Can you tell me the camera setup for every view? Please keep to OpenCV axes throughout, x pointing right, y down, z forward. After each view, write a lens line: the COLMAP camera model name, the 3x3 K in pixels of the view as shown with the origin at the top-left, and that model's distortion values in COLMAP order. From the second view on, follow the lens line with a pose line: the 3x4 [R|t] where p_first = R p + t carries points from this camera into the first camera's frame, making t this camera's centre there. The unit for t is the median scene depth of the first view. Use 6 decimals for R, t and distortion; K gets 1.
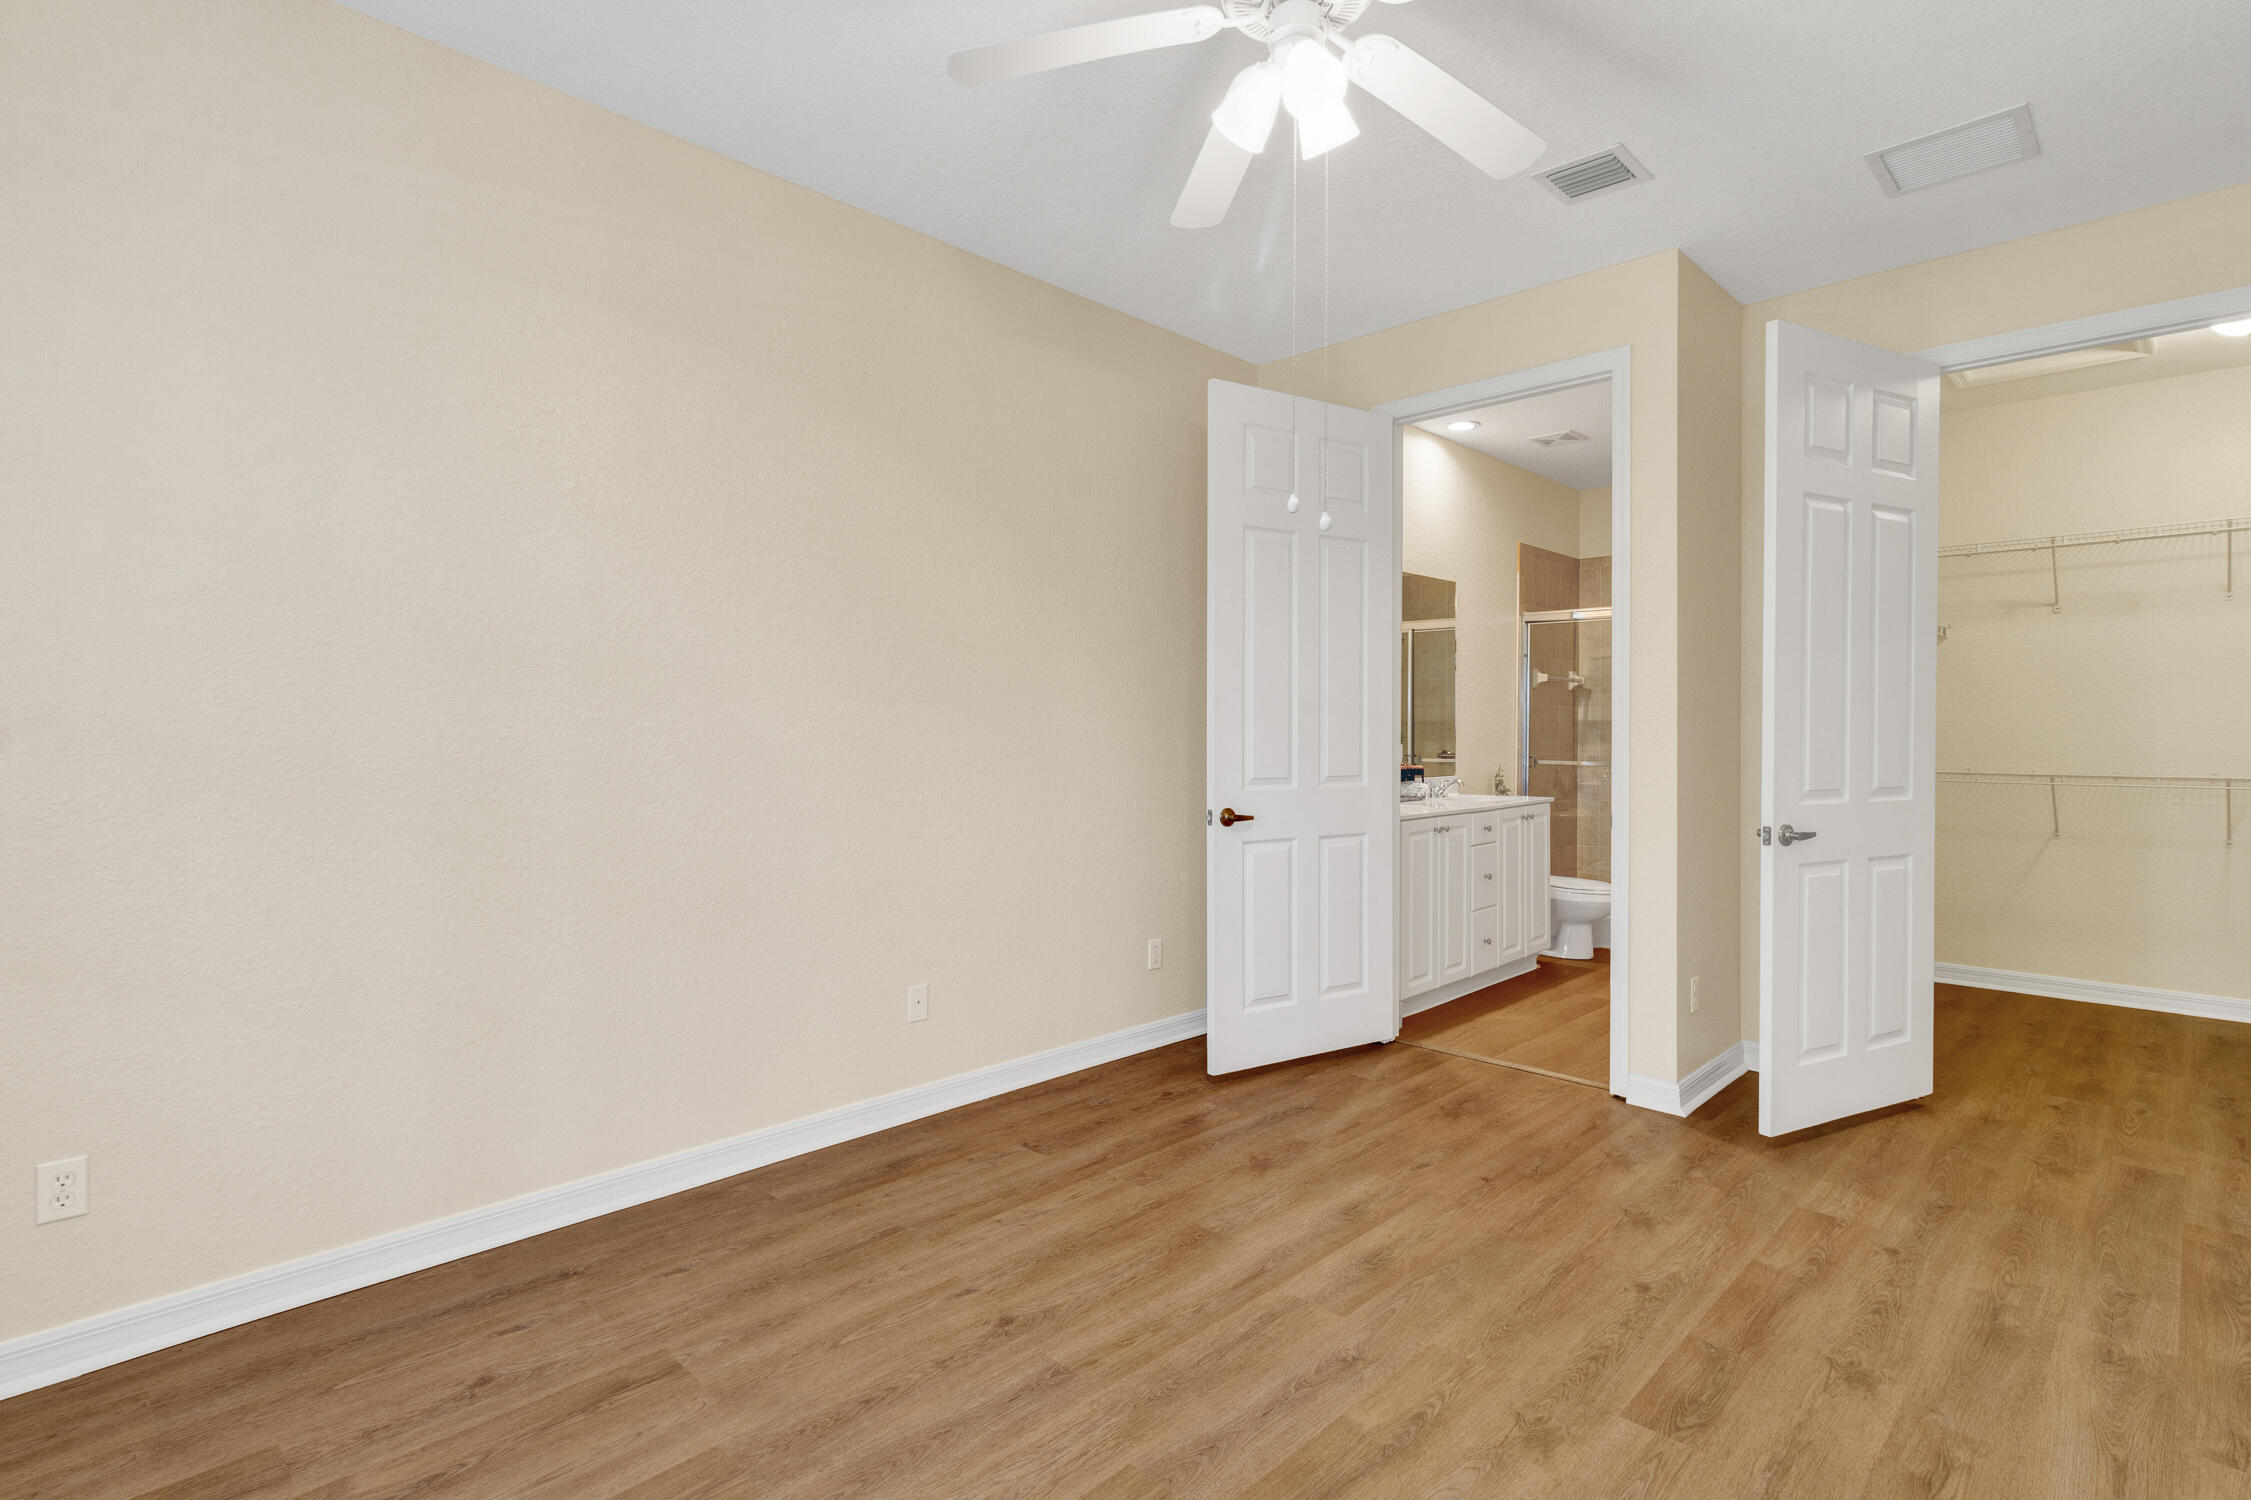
lens RADIAL K [[1060.7, 0, 1138.6], [0, 1060.7, 757.1], [0, 0, 1]] dist [-0.000660, 0.000445]
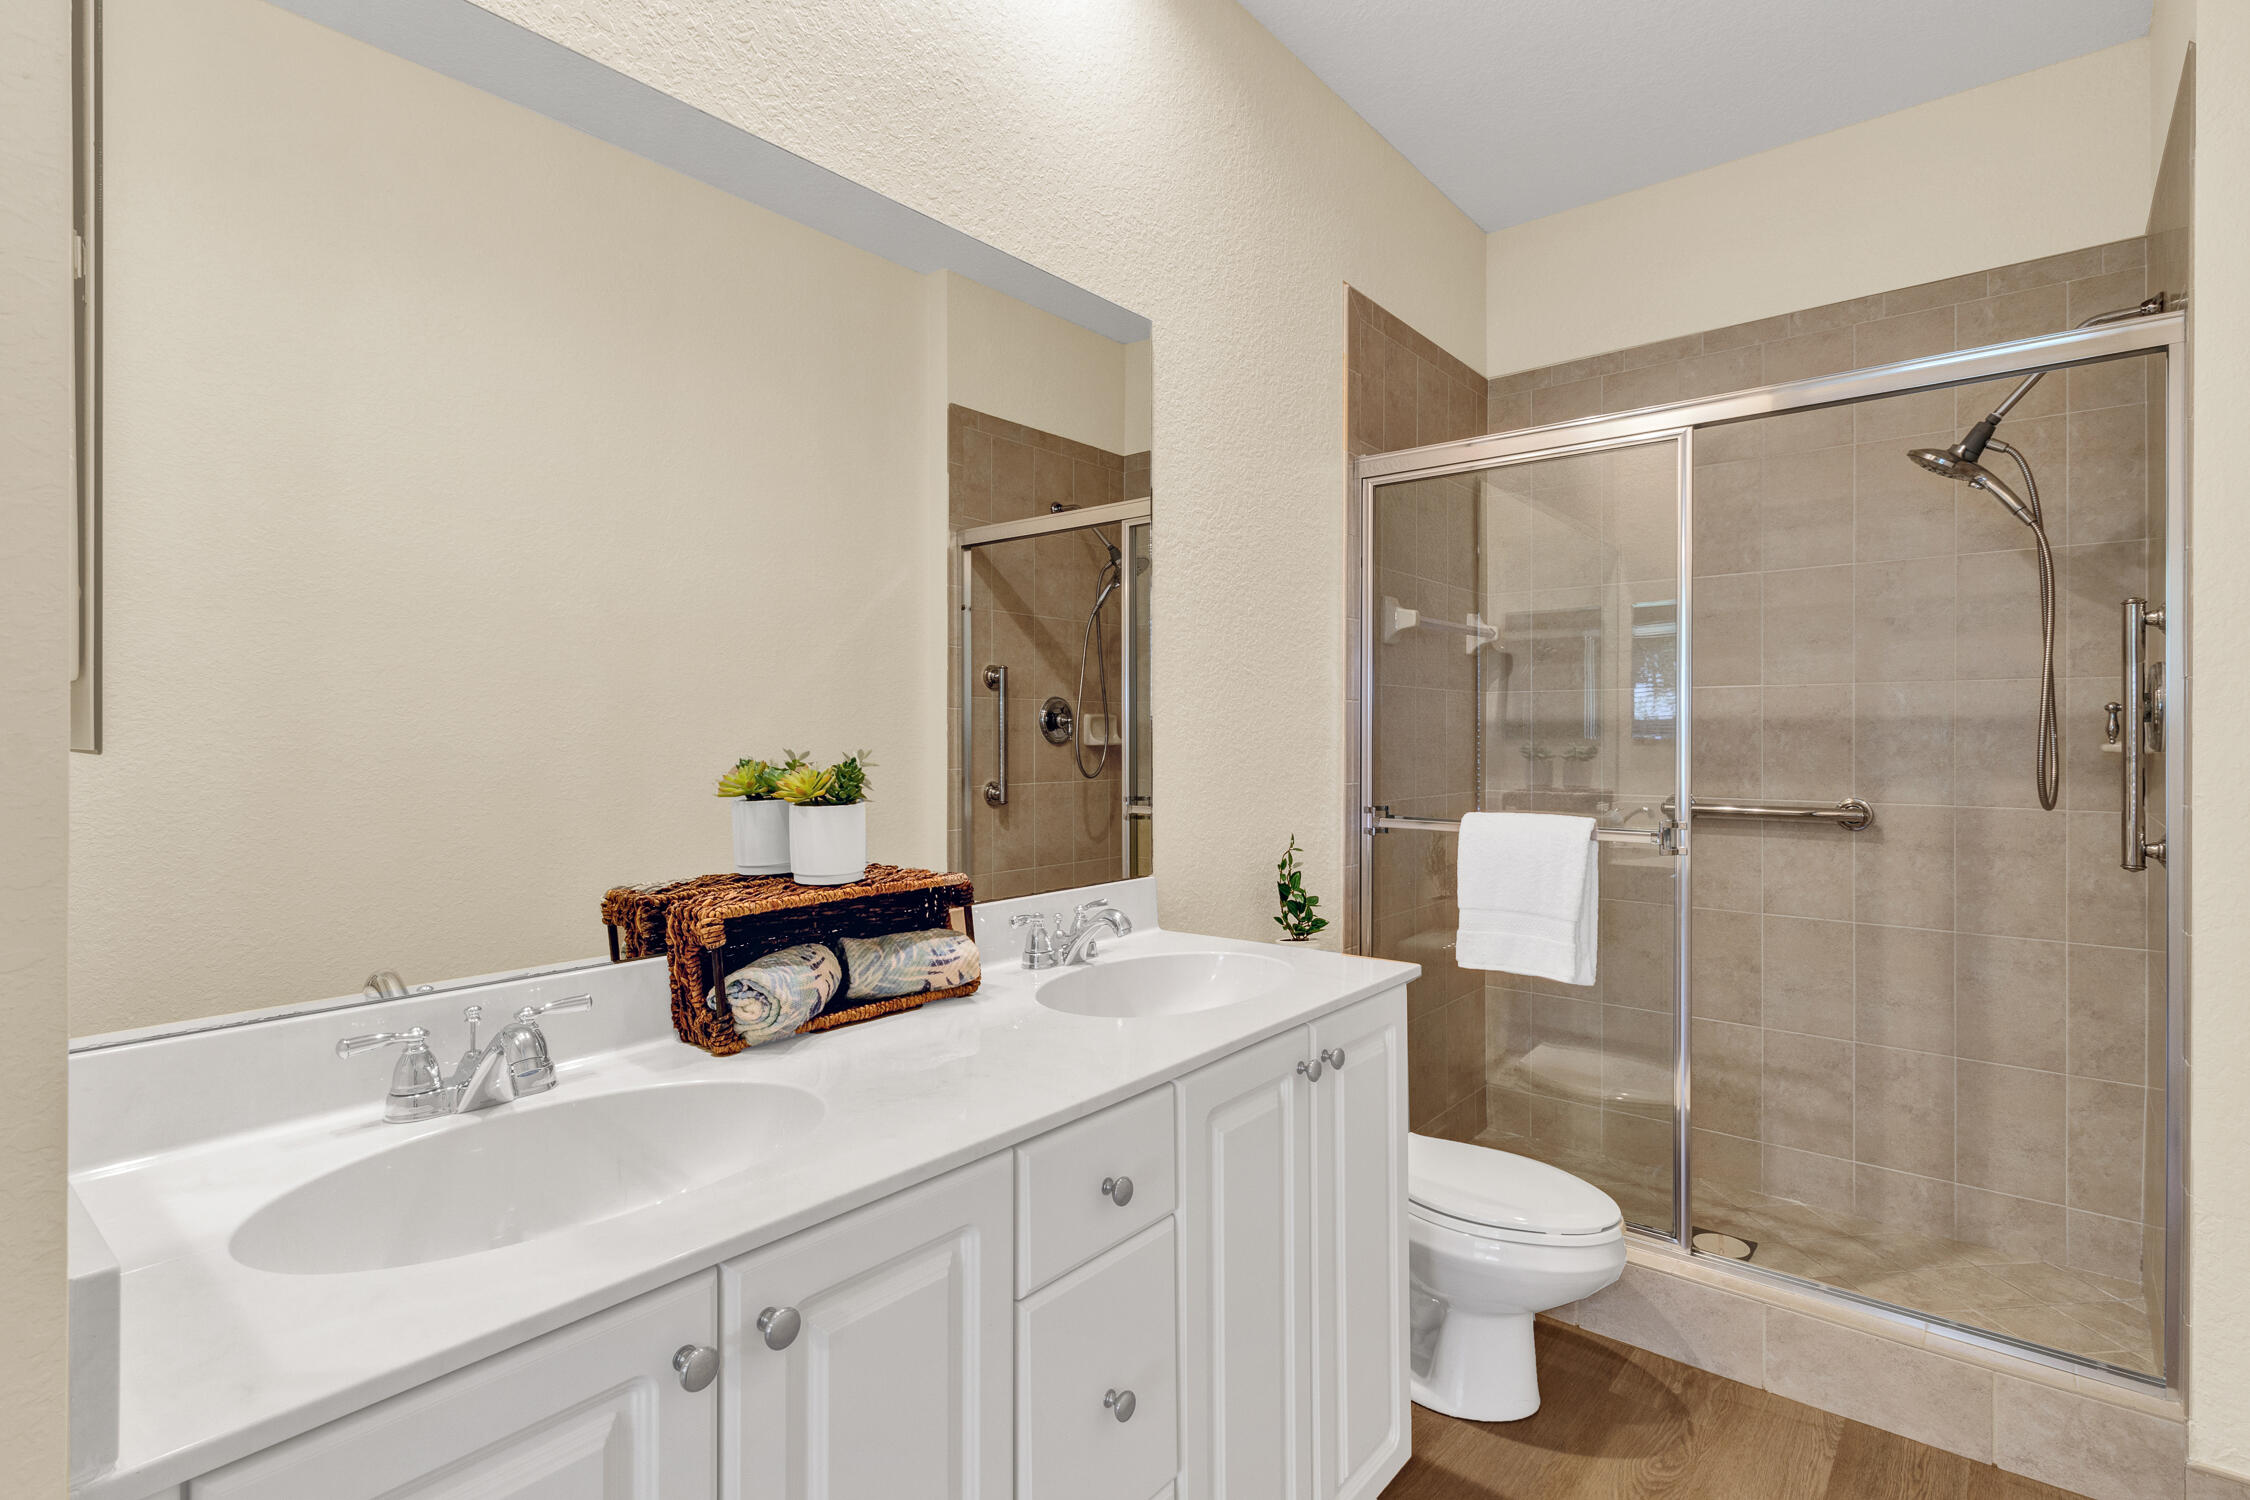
lens RADIAL K [[1060.3, 0, 1131.5], [0, 1060.3, 746.6], [0, 0, 1]] dist [-0.000660, 0.000445]
pose [[0.997229, -0.000201, 0.074387, 0.378884], [0.001156, 0.999918, -0.012784, -0.029722], [-0.074378, 0.012835, 0.997148, 0.923463]]
